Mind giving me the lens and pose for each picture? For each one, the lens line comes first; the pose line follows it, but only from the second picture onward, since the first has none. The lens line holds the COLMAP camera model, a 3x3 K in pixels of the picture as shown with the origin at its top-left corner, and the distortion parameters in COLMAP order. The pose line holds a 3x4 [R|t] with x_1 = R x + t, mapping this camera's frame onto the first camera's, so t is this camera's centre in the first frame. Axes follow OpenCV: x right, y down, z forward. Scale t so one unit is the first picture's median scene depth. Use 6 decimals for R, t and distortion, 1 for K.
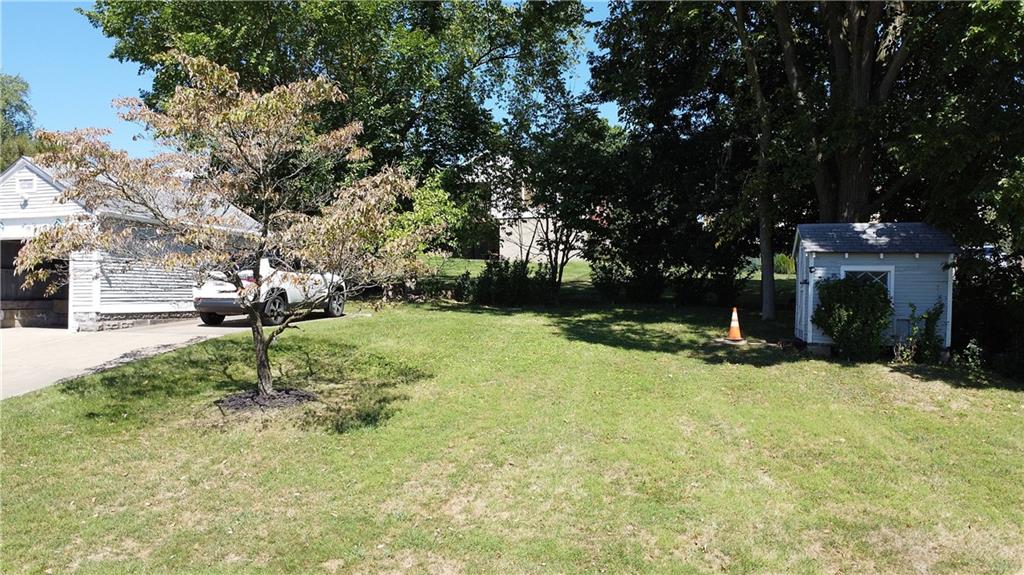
lens RADIAL K [[765.4, 0, 513.7], [0, 765.4, 289.2], [0, 0, 1]] dist [0.005106, -0.002637]
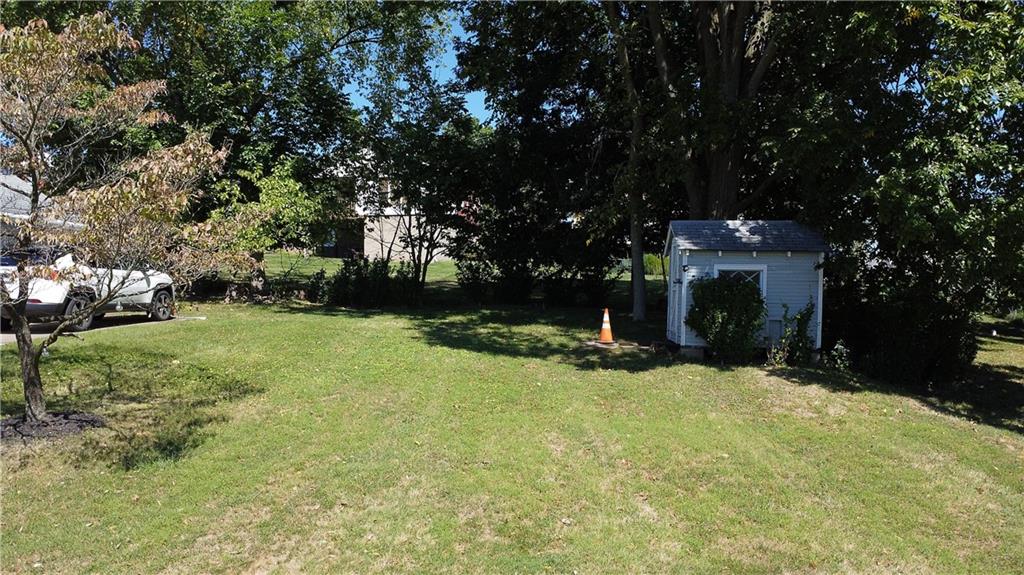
lens RADIAL K [[765.4, 0, 509.0], [0, 765.4, 290.8], [0, 0, 1]] dist [0.005106, -0.002637]
pose [[0.987057, 0.000925, 0.160365, 0.022304], [-0.001046, 0.999999, 0.000673, 0.001957], [-0.160364, -0.000832, 0.987058, 0.101187]]
